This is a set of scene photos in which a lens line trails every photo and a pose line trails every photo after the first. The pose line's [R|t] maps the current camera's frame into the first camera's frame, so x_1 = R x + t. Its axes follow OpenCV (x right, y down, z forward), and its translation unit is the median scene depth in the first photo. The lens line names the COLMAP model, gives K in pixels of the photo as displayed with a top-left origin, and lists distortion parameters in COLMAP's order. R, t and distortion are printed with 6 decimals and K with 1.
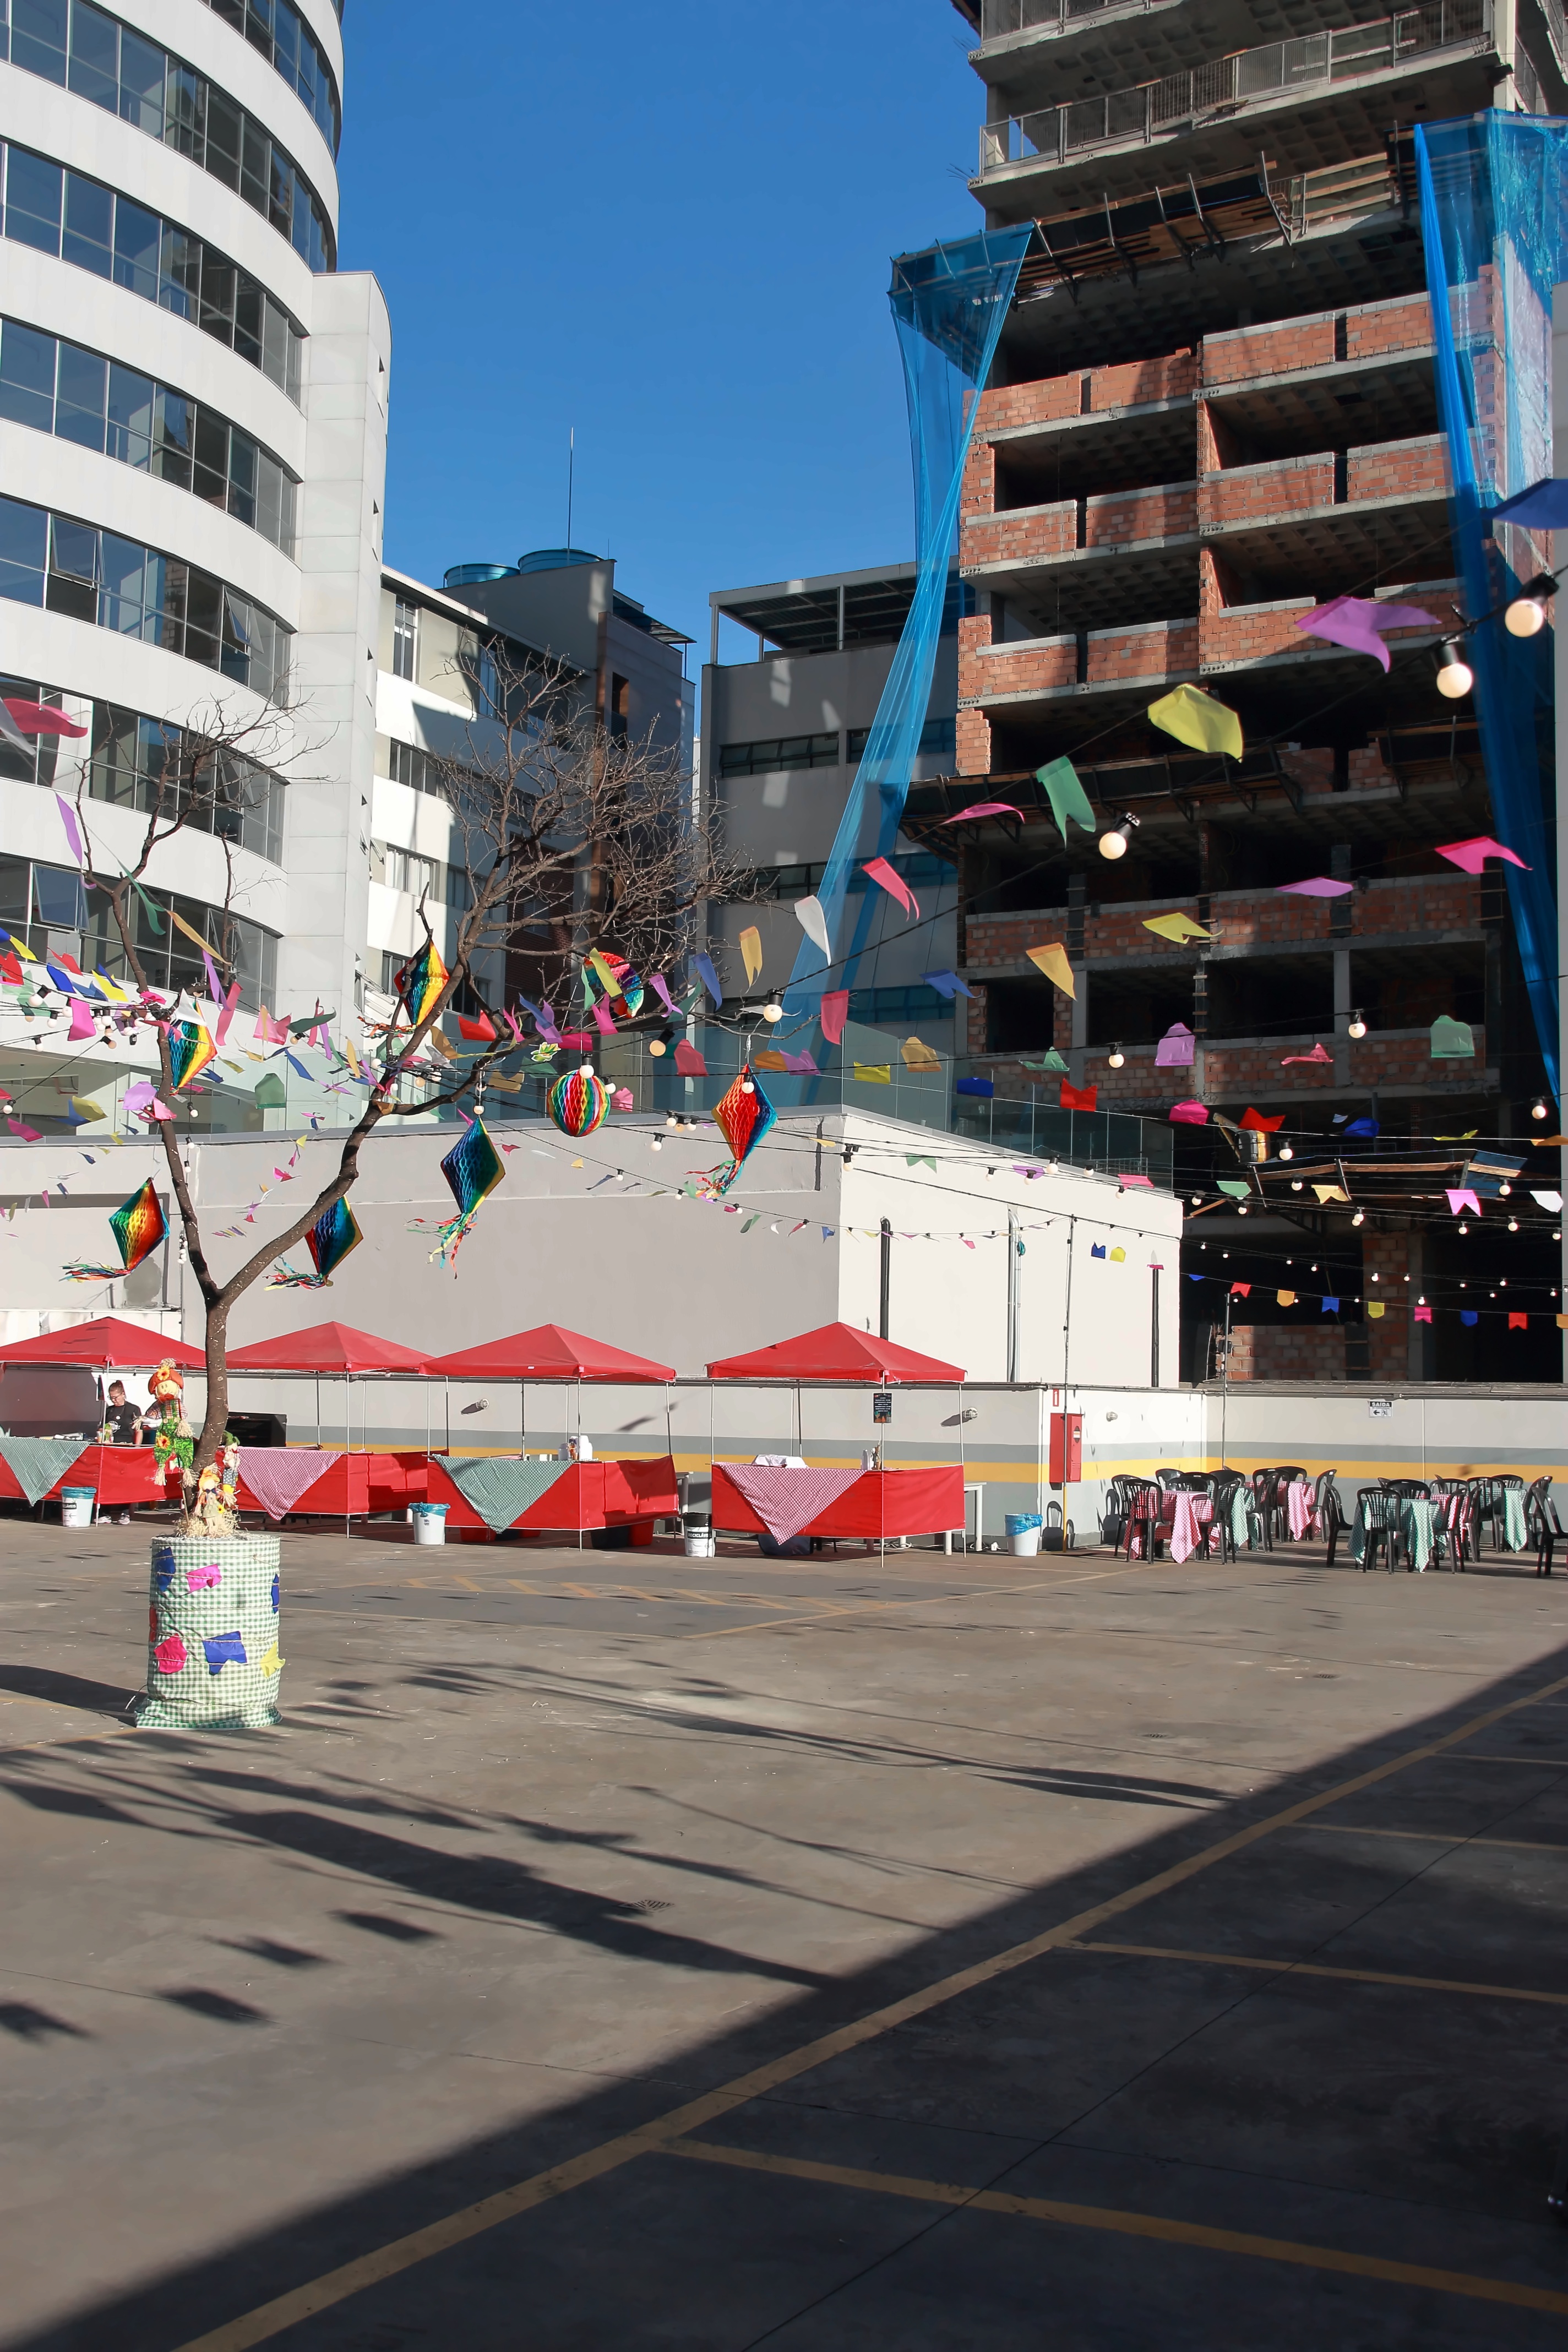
lens RADIAL K [[2491.5, 0, 712.4], [0, 2491.5, 1178.5], [0, 0, 1]] dist [0.004266, -0.139033]
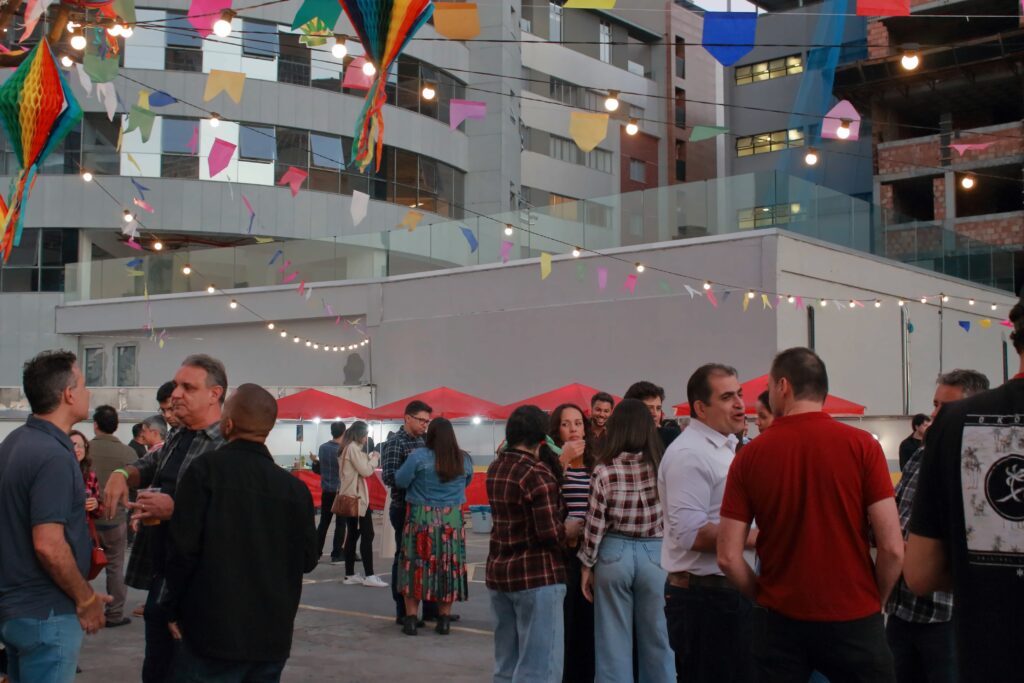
lens RADIAL K [[1227.5, 0, 512.0], [0, 1227.5, 341.5], [0, 0, 1]] dist [-0.049381, 0.010581]
pose [[0.978308, -0.036627, -0.203890, 0.045940], [0.038471, 0.999247, 0.005083, 0.027321], [0.203550, -0.012817, 0.978981, 0.276745]]
